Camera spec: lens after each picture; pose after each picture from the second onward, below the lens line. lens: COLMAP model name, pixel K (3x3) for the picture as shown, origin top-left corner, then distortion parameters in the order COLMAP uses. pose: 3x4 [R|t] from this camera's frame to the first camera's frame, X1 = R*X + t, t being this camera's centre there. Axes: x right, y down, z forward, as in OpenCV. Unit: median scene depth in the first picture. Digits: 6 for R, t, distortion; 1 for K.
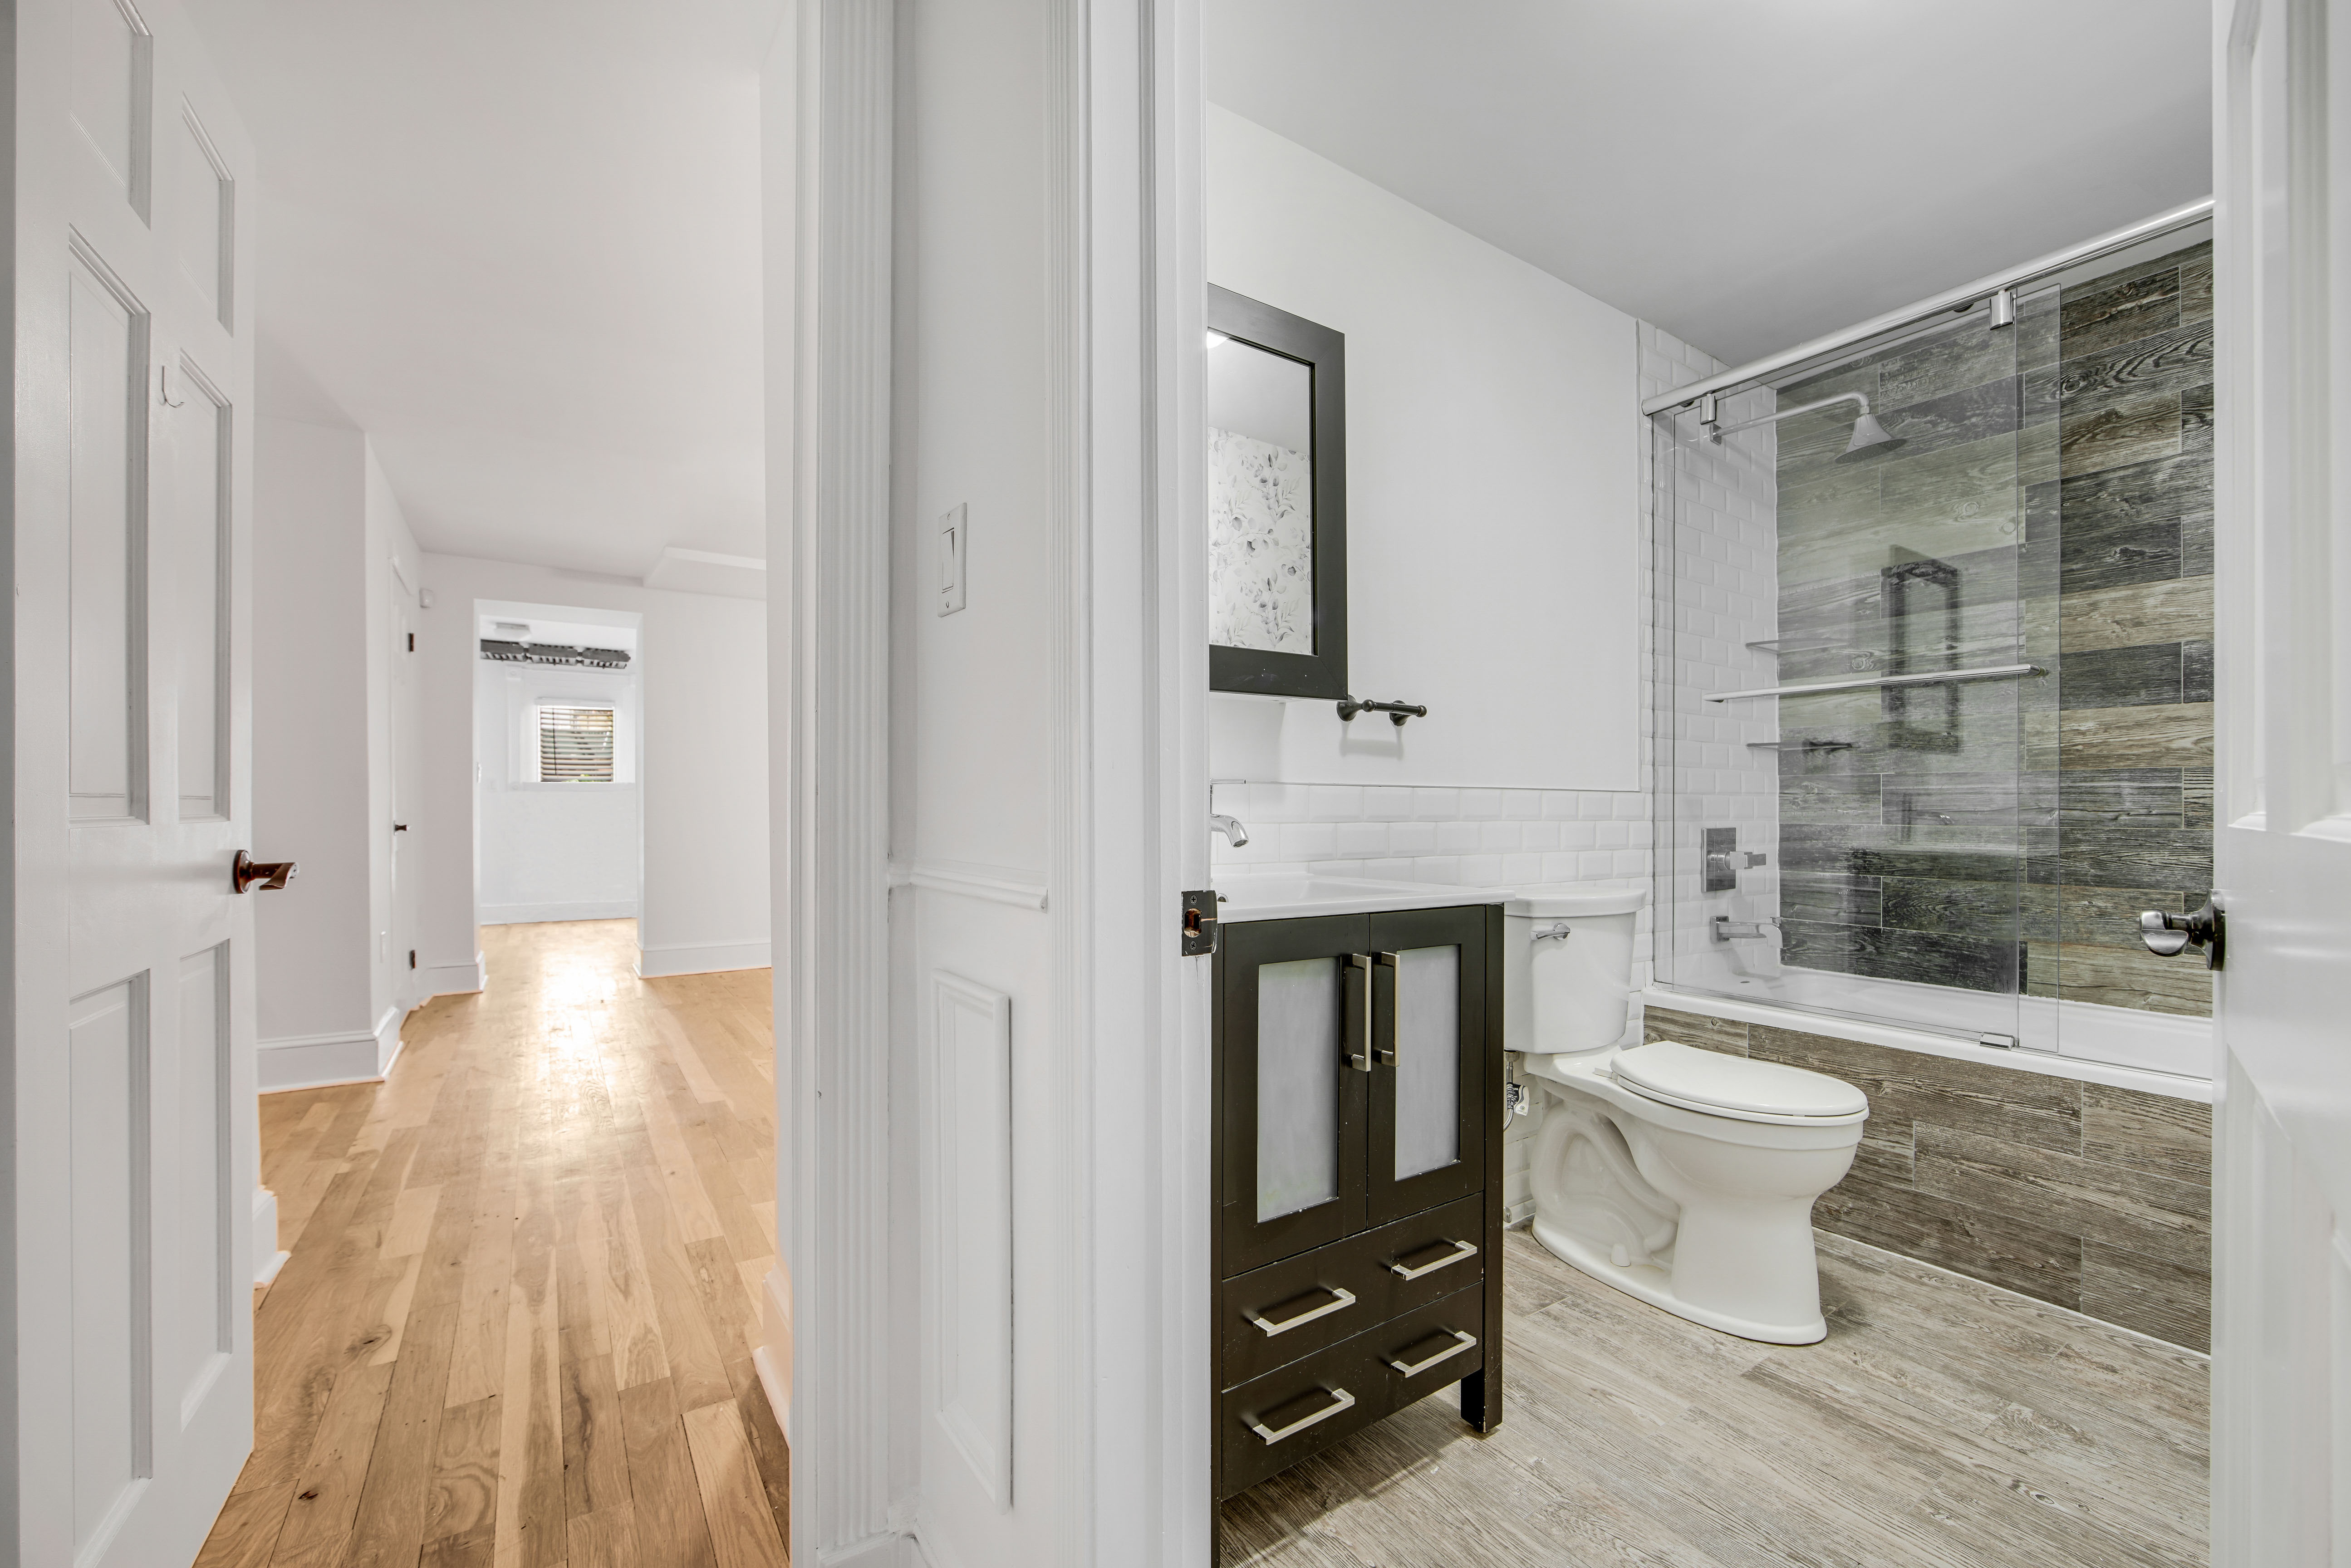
lens RADIAL K [[968.2, 0, 1177.8], [0, 968.2, 794.8], [0, 0, 1]] dist [-0.002988, 0.002045]
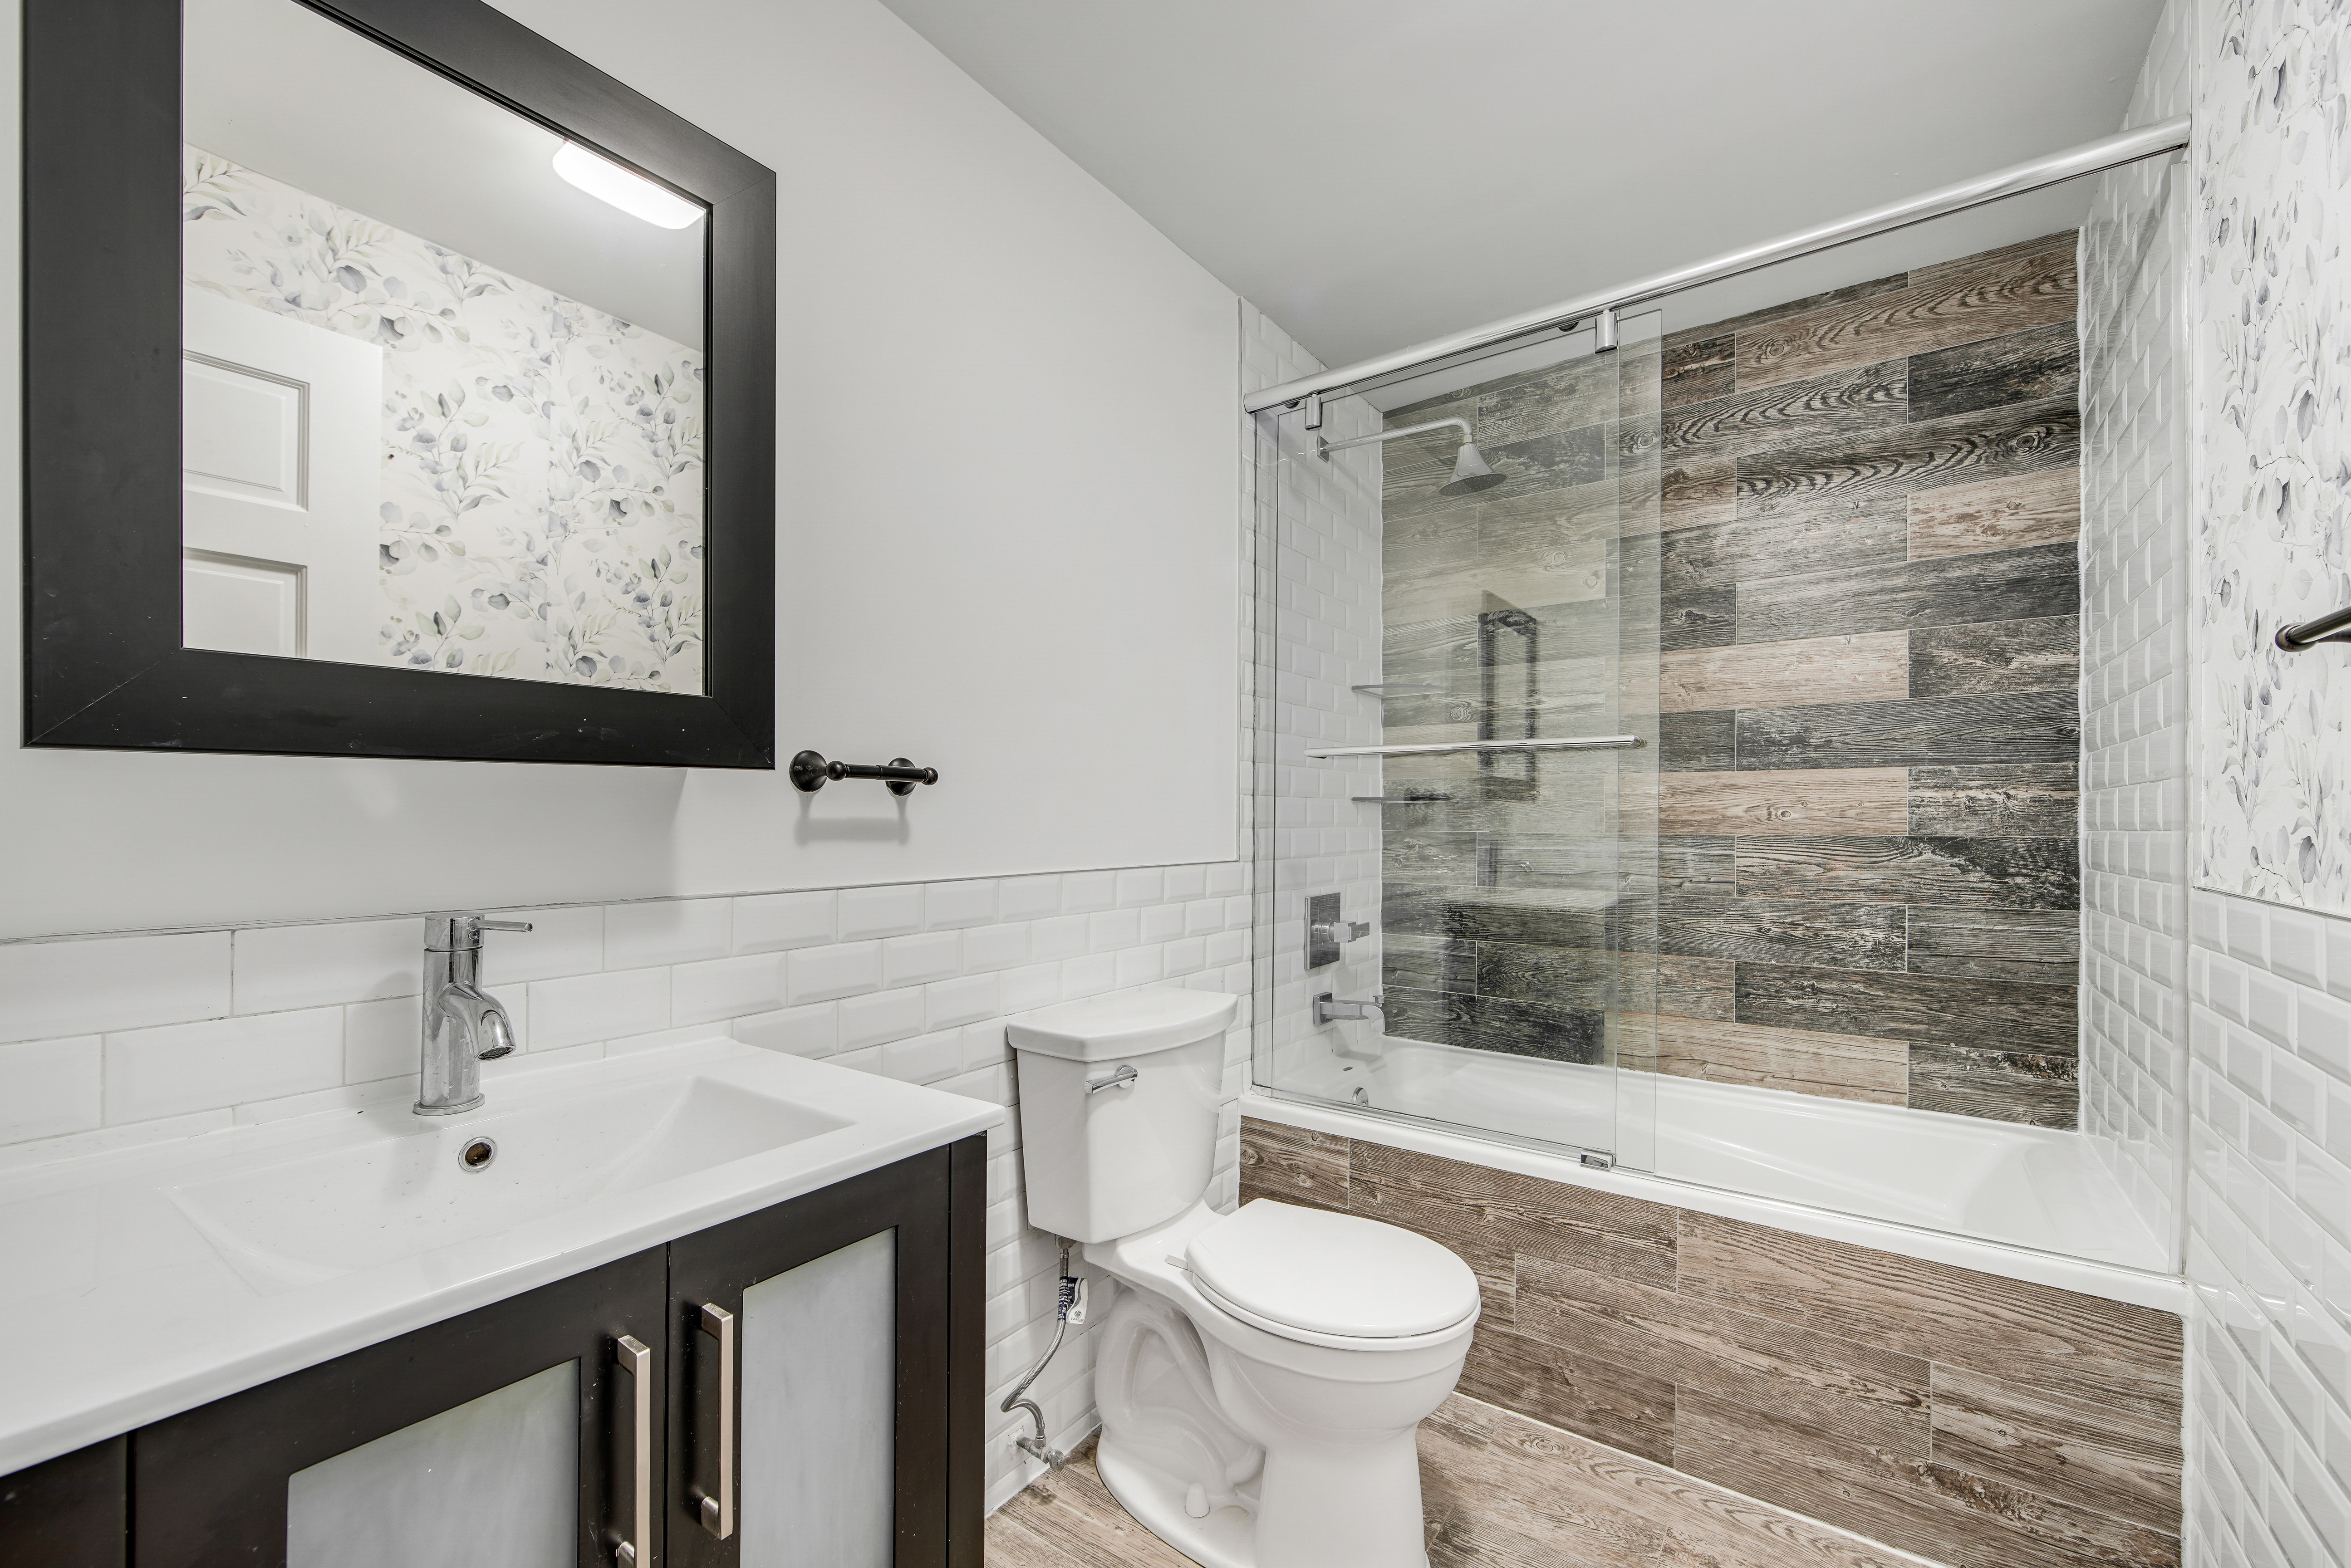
lens RADIAL K [[968.2, 0, 1163.0], [0, 968.2, 807.0], [0, 0, 1]] dist [-0.002988, 0.002045]
pose [[0.944231, 0.004419, 0.329254, 0.153190], [-0.006283, 0.999970, 0.004597, -0.058348], [-0.329224, -0.006409, 0.944230, 0.252197]]
